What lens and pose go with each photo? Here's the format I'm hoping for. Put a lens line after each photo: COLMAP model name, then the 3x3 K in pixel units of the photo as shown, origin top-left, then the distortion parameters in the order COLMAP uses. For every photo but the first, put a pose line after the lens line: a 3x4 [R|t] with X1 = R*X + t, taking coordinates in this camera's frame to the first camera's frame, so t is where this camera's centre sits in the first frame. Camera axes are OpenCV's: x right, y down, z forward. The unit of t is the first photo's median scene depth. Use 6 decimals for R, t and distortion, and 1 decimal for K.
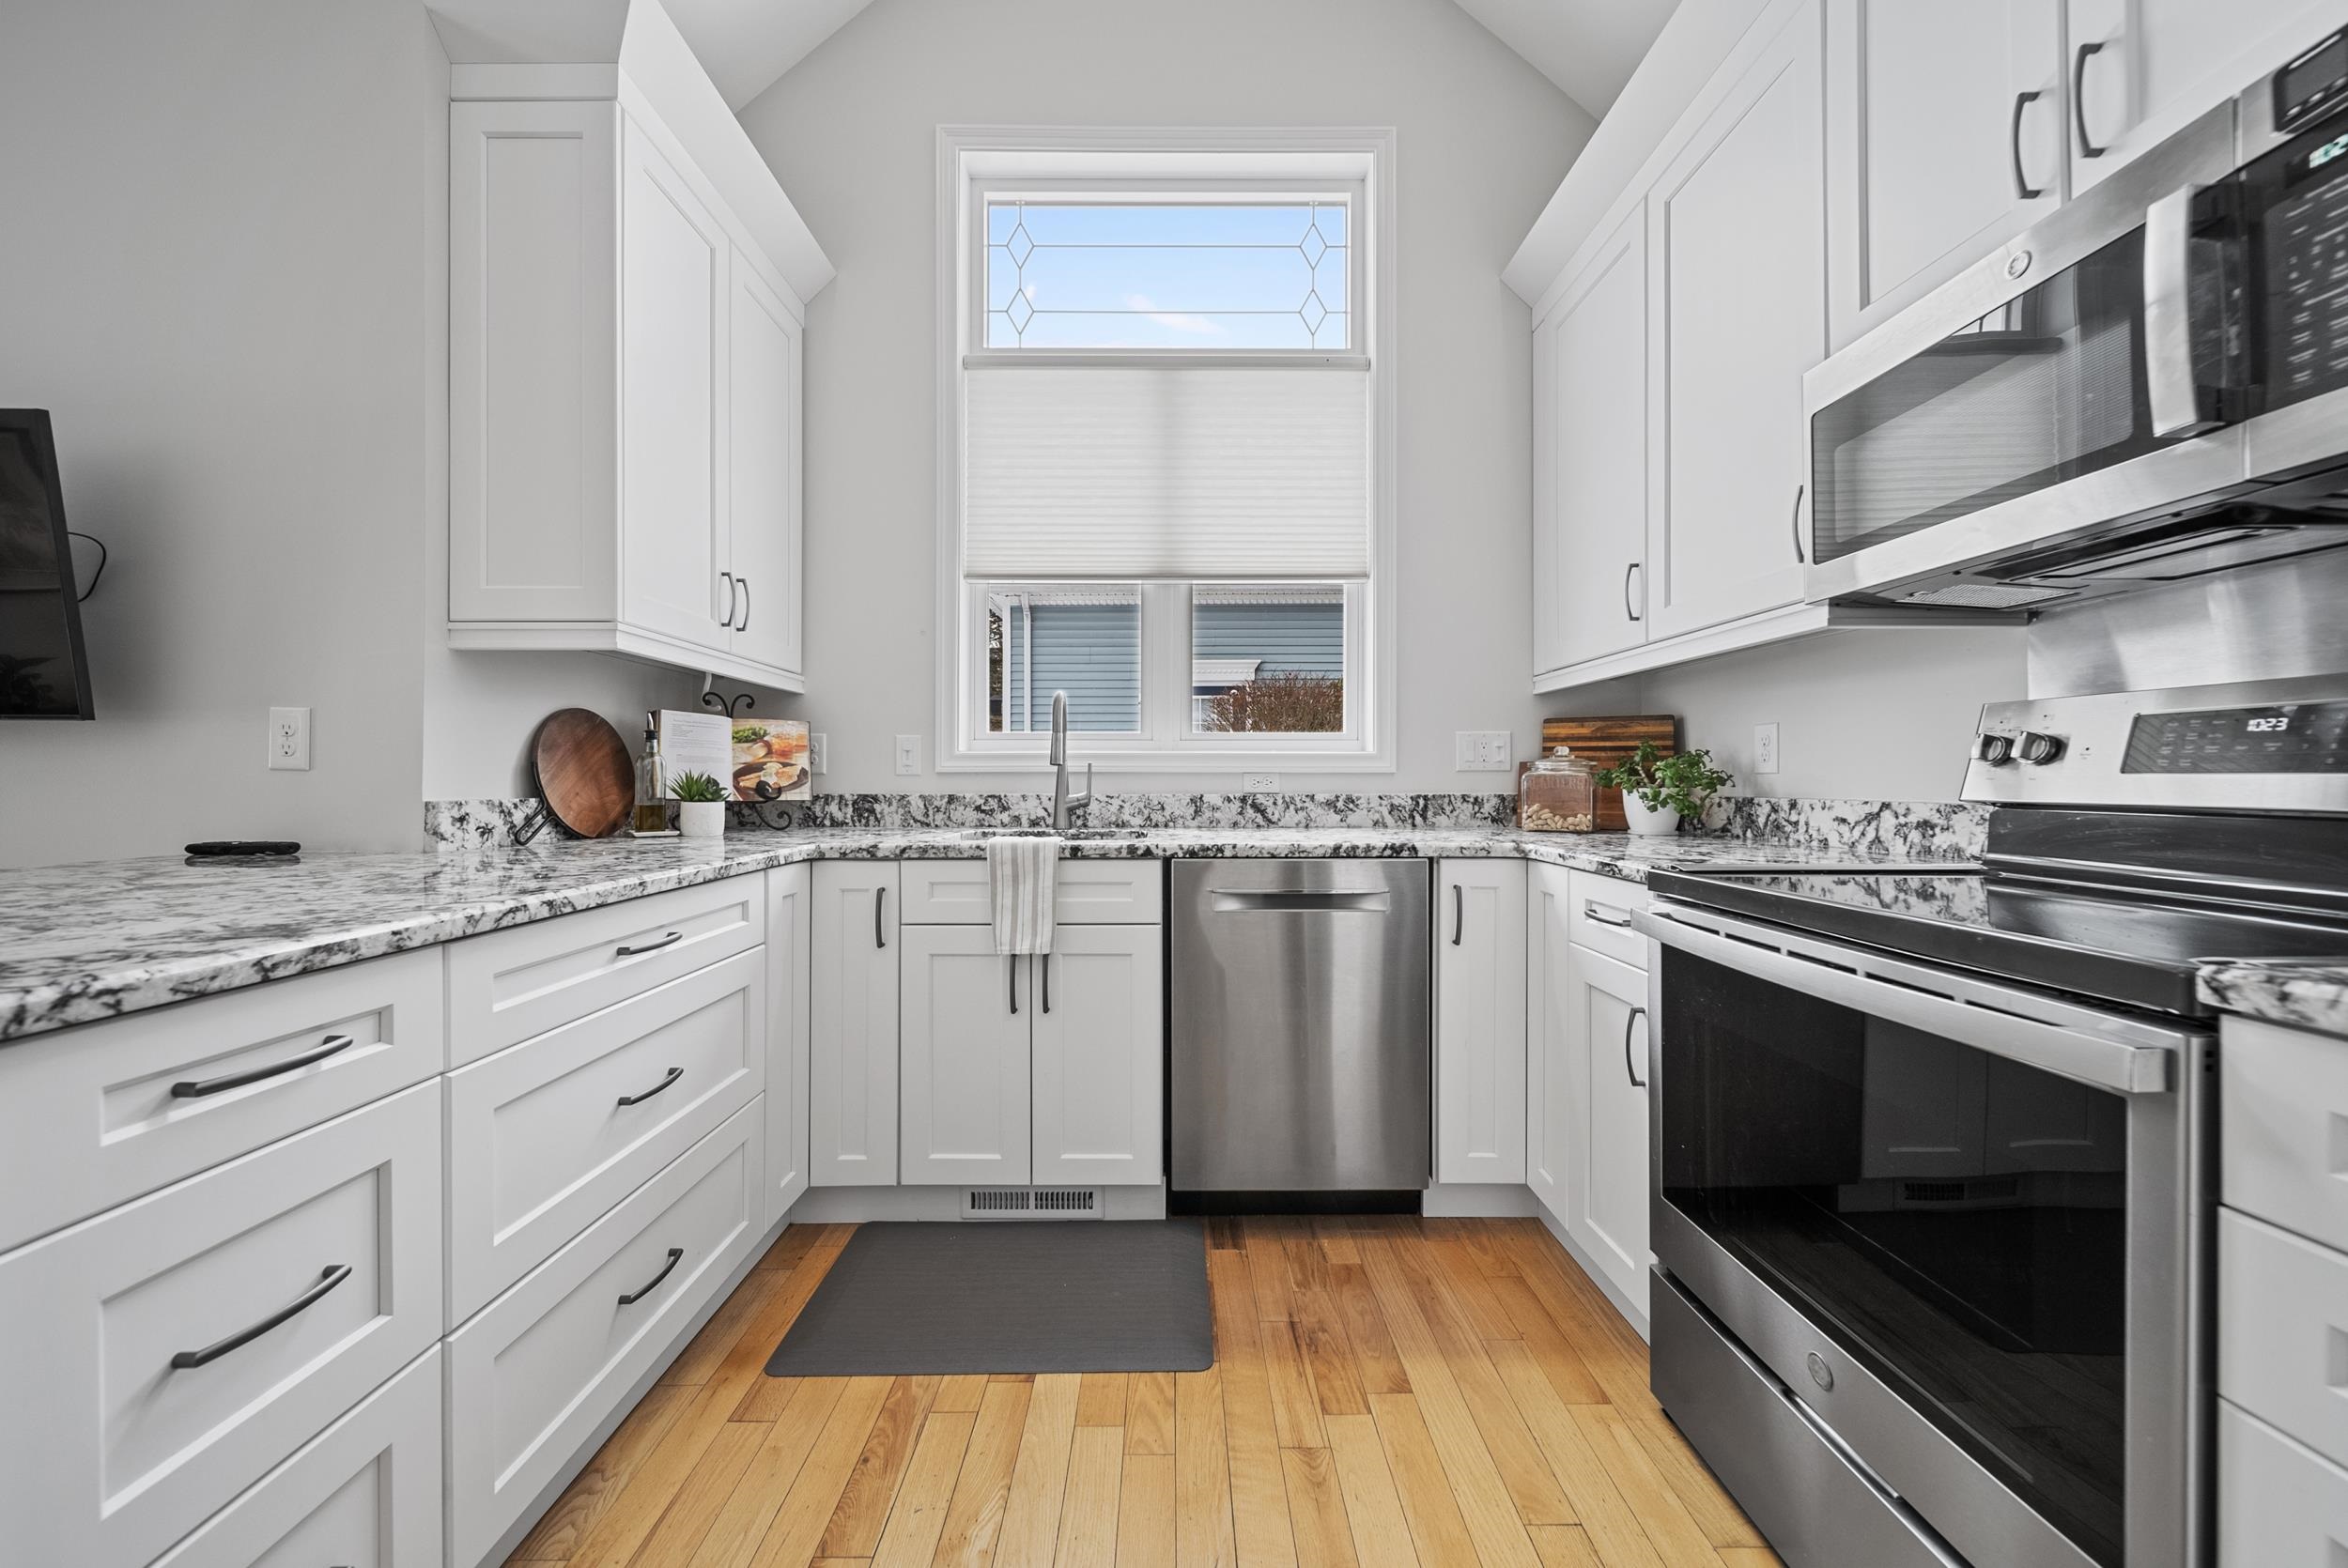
lens RADIAL K [[831.6, 0, 1174.9], [0, 831.6, 776.8], [0, 0, 1]] dist [-0.000568, -0.000529]
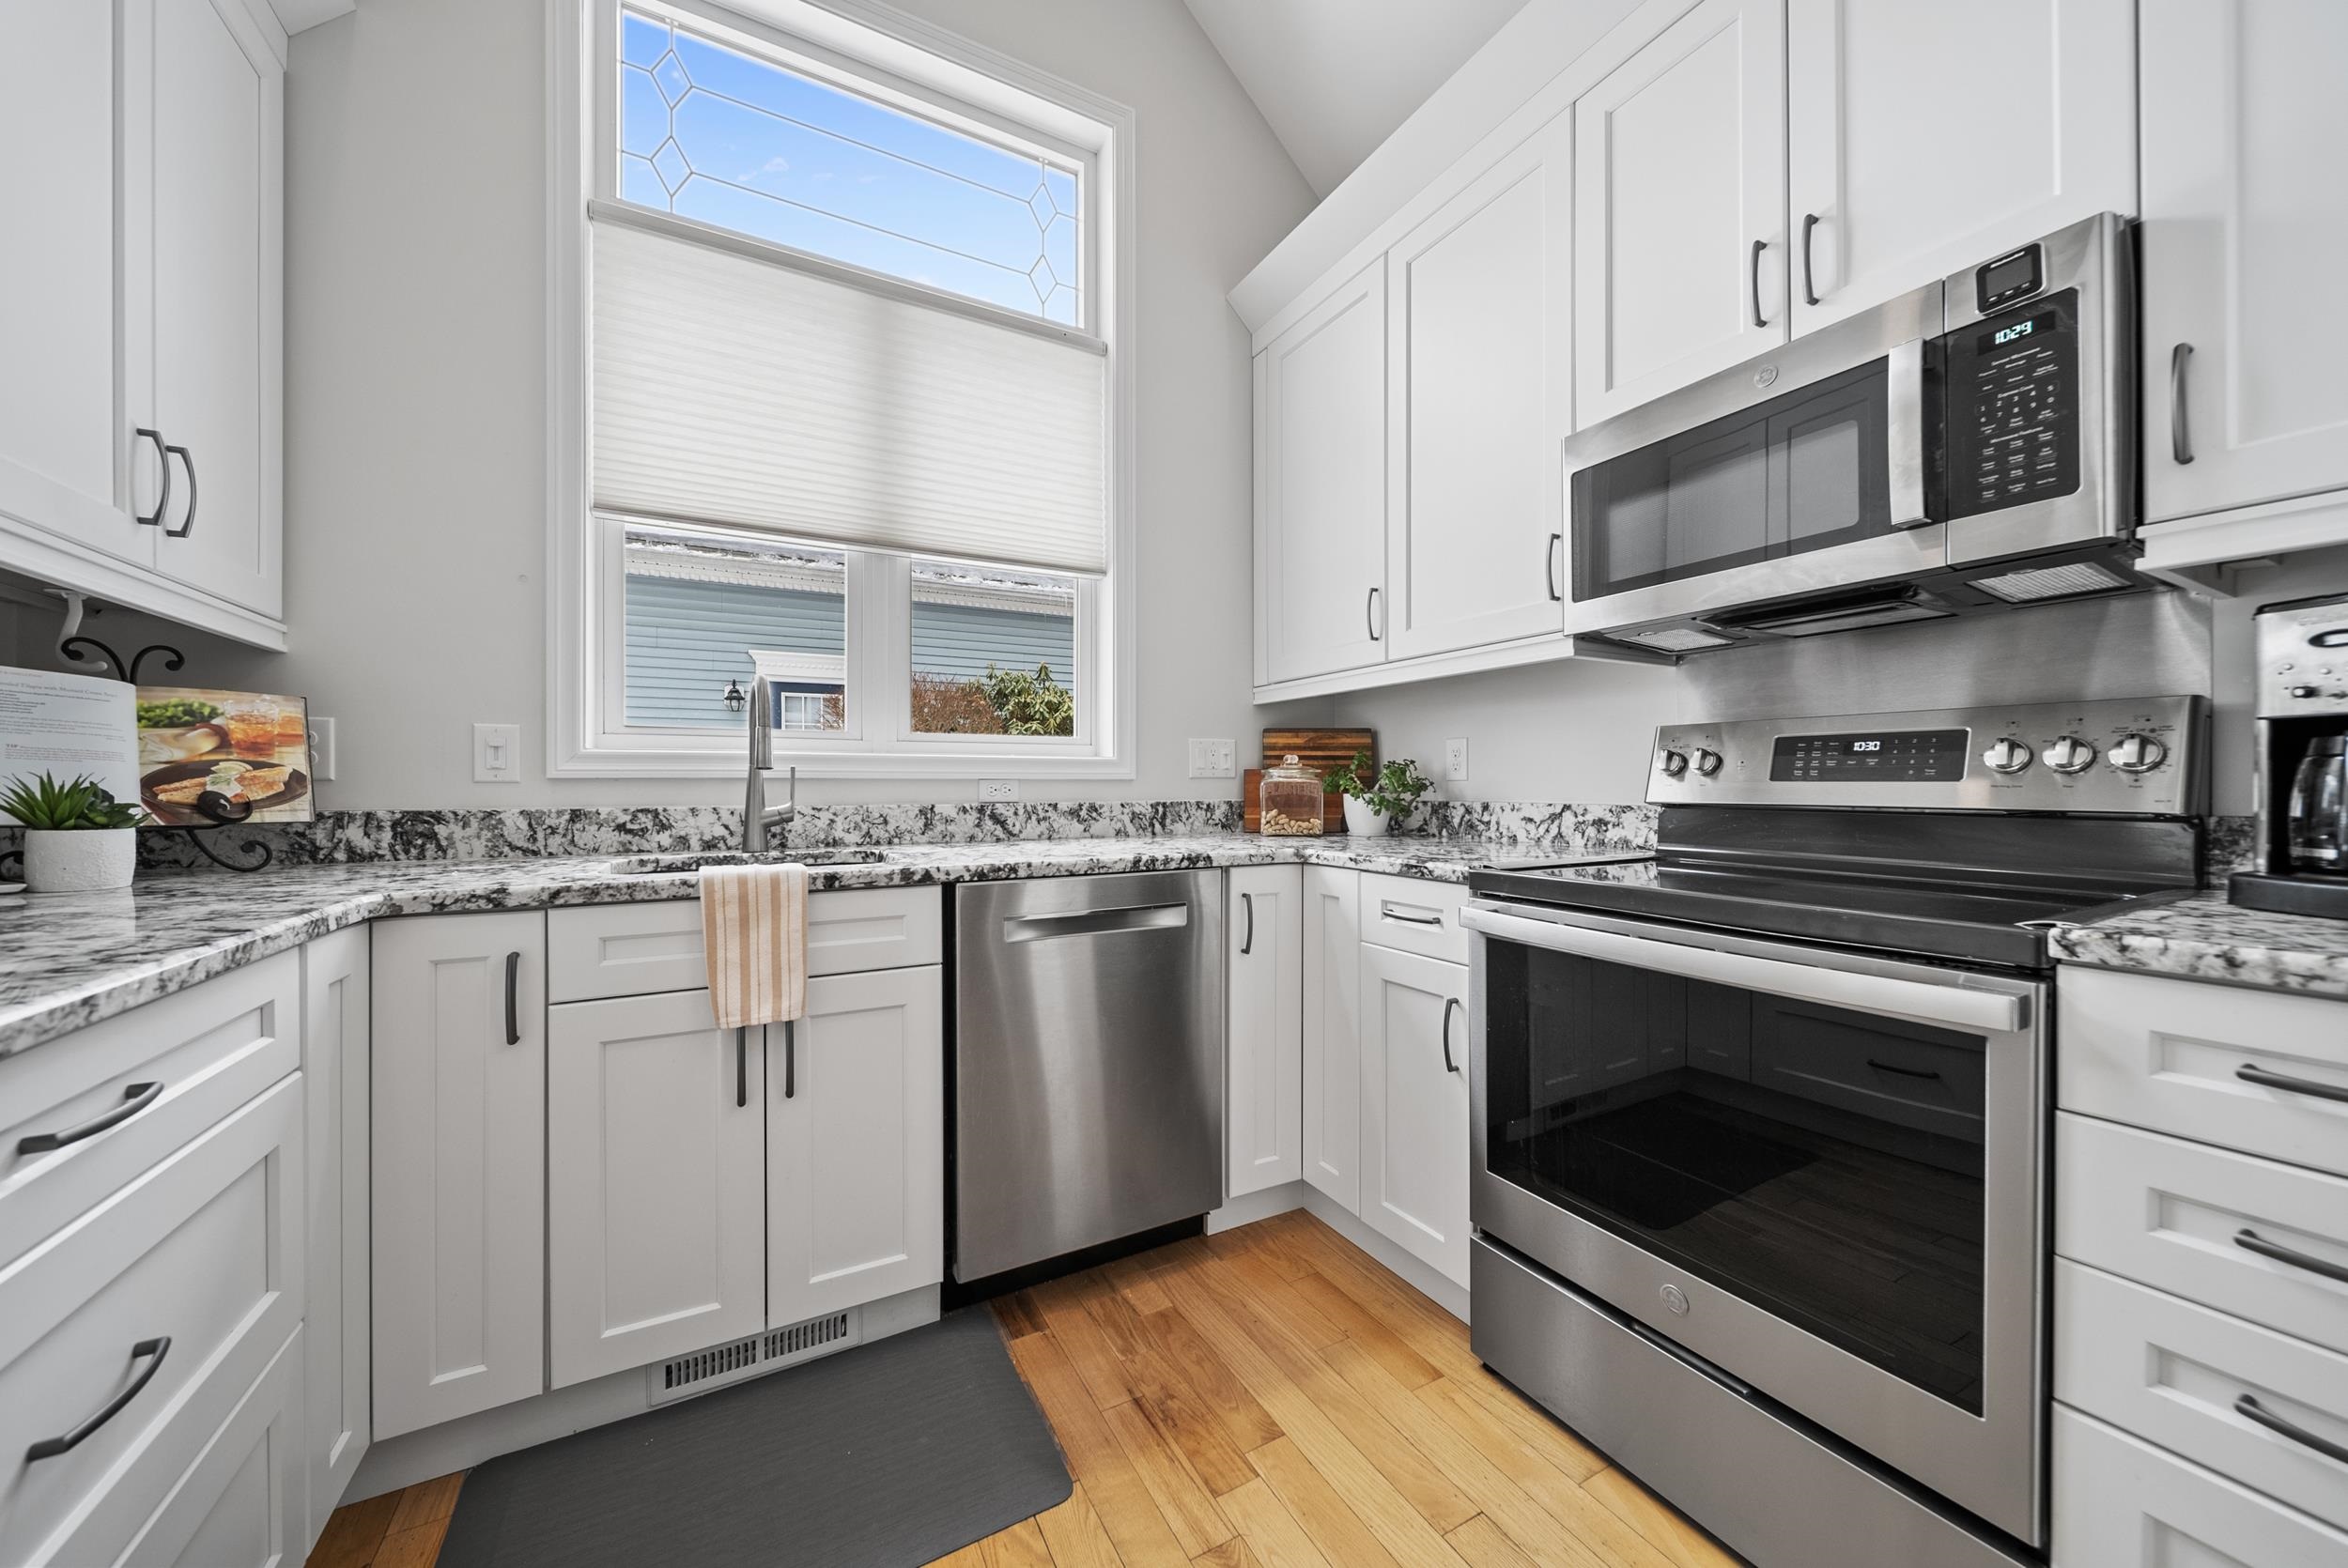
lens RADIAL K [[828.3, 0, 1174.0], [0, 828.3, 787.7], [0, 0, 1]] dist [0.000610, -0.001290]
pose [[0.881340, -0.003168, 0.472473, -0.181630], [0.000782, 0.999986, 0.005246, -0.000523], [-0.472483, -0.004254, 0.881330, 0.156464]]
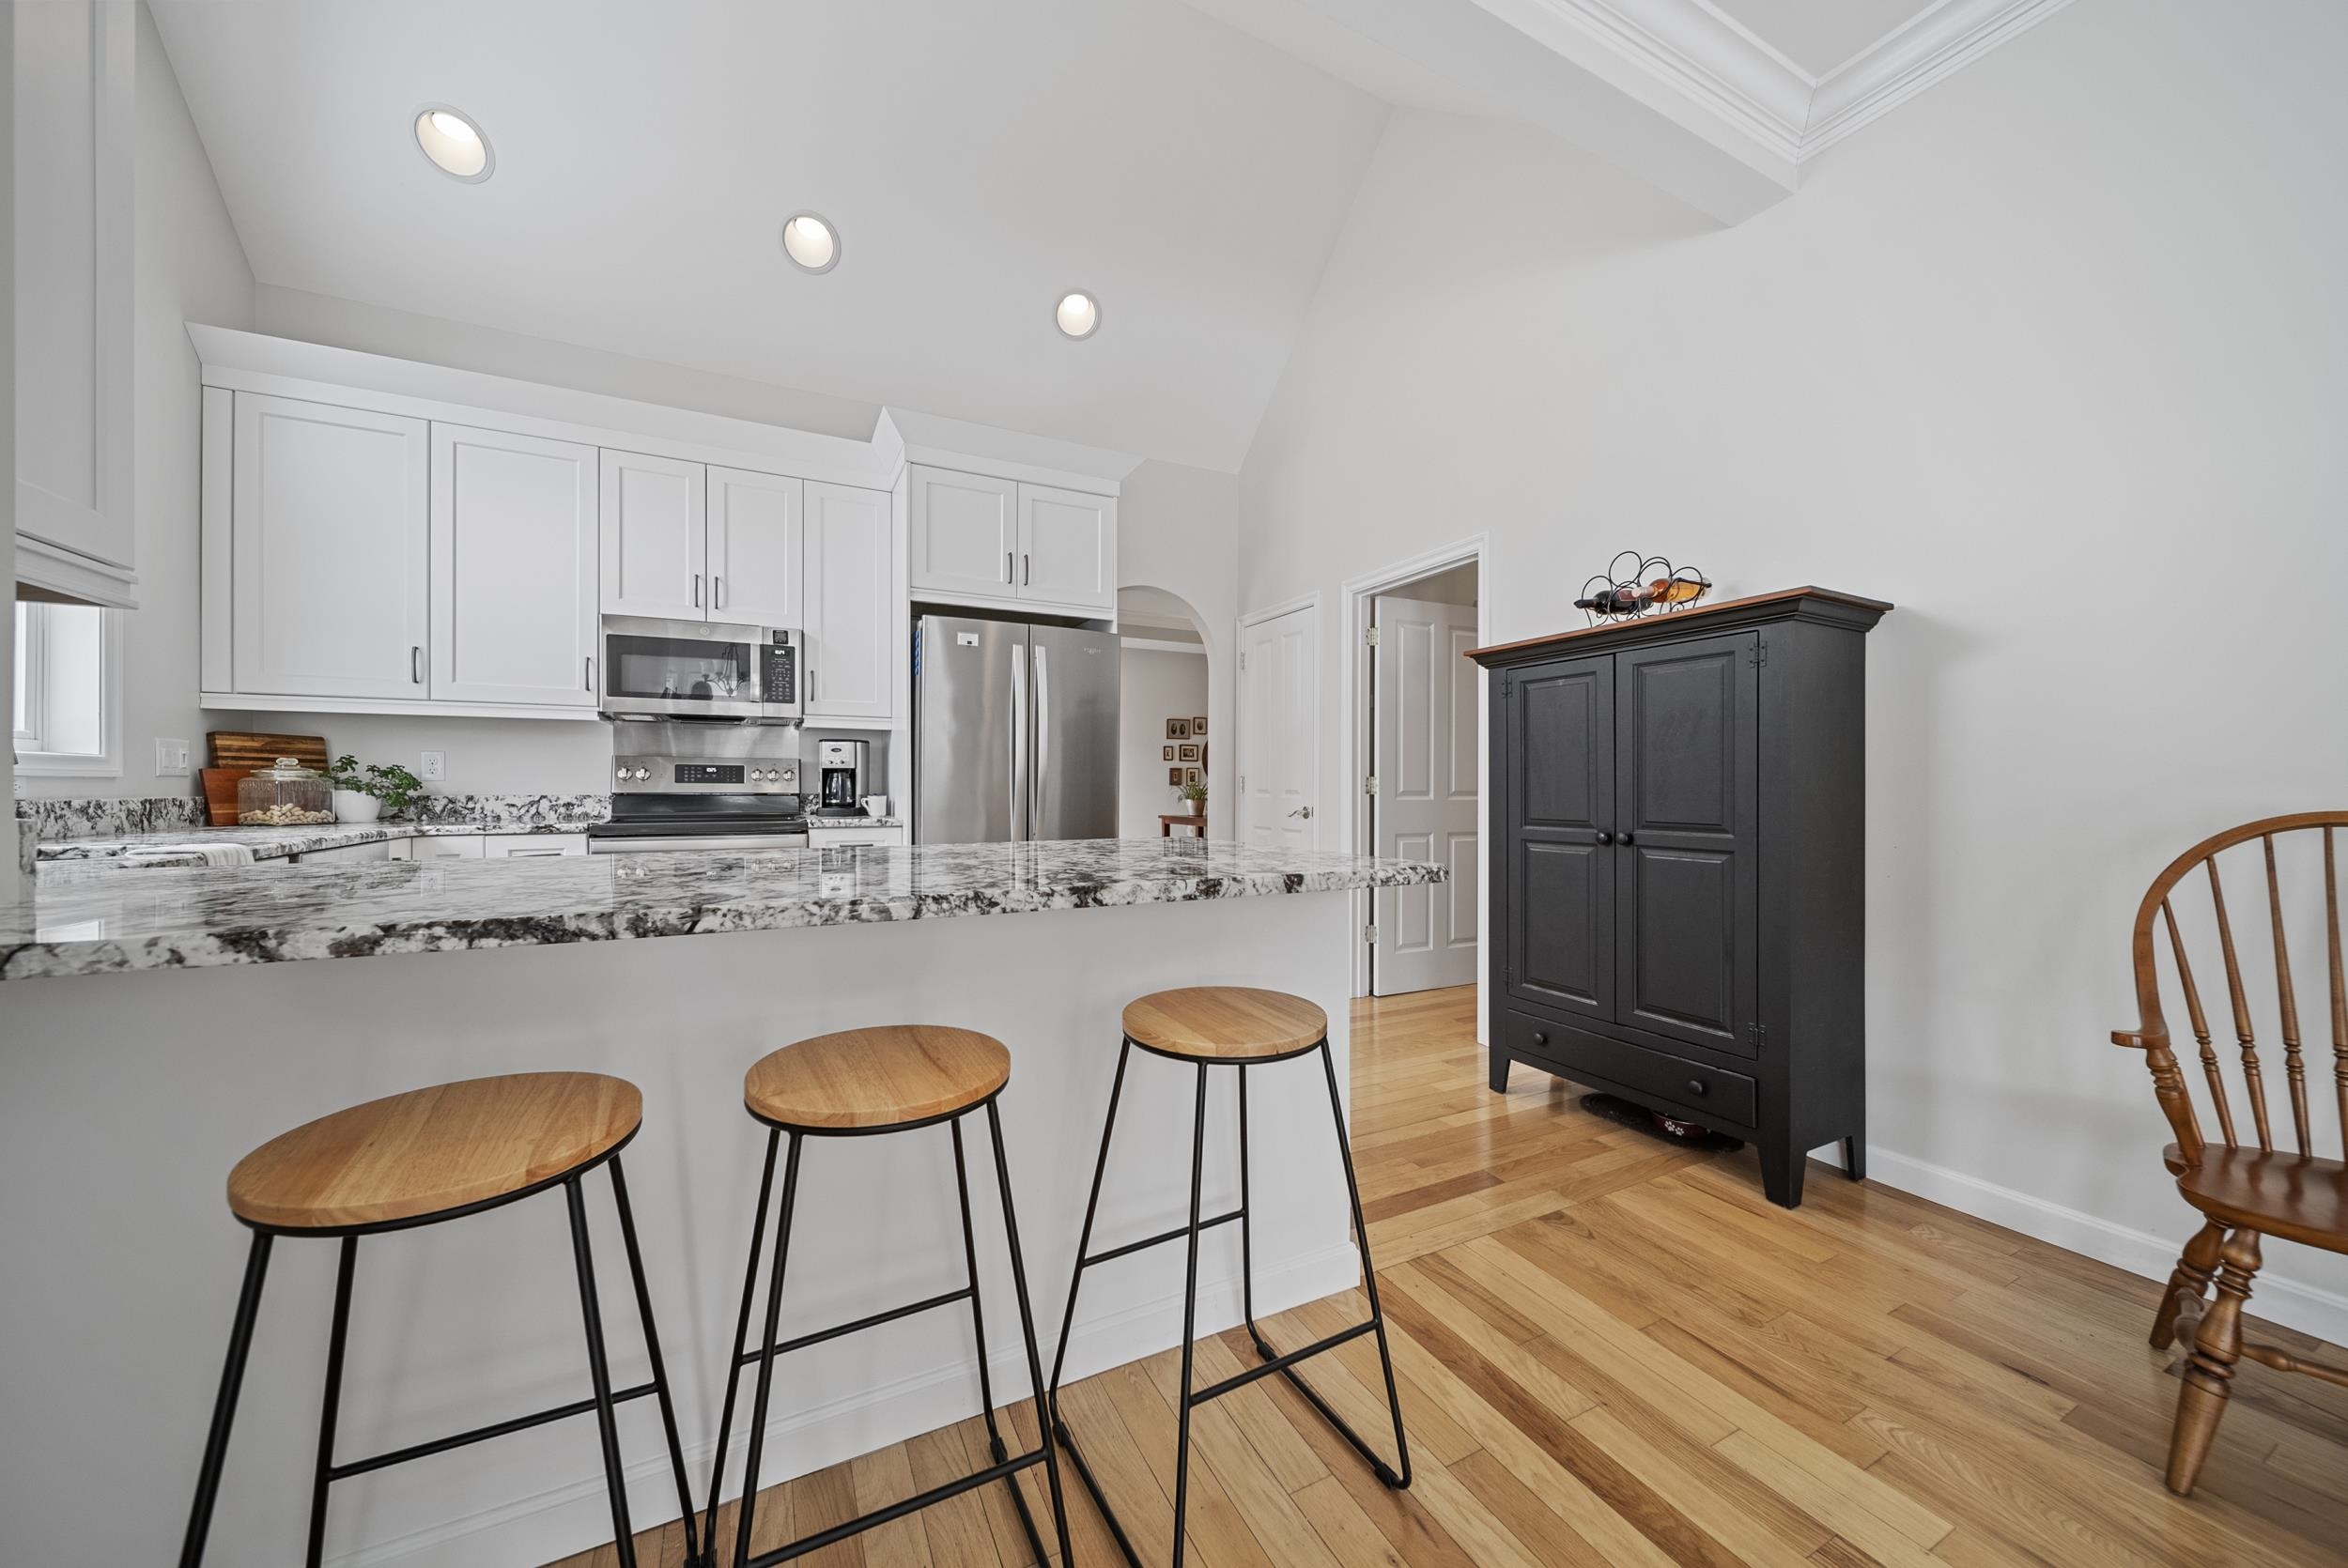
lens RADIAL K [[828.3, 0, 1174.0], [0, 828.3, 787.7], [0, 0, 1]] dist [0.000610, -0.001290]
pose [[-0.444230, -0.003417, 0.895906, -1.395512], [-0.004472, 0.999989, 0.001596, 0.000484], [-0.895902, -0.003297, -0.444240, 0.389251]]
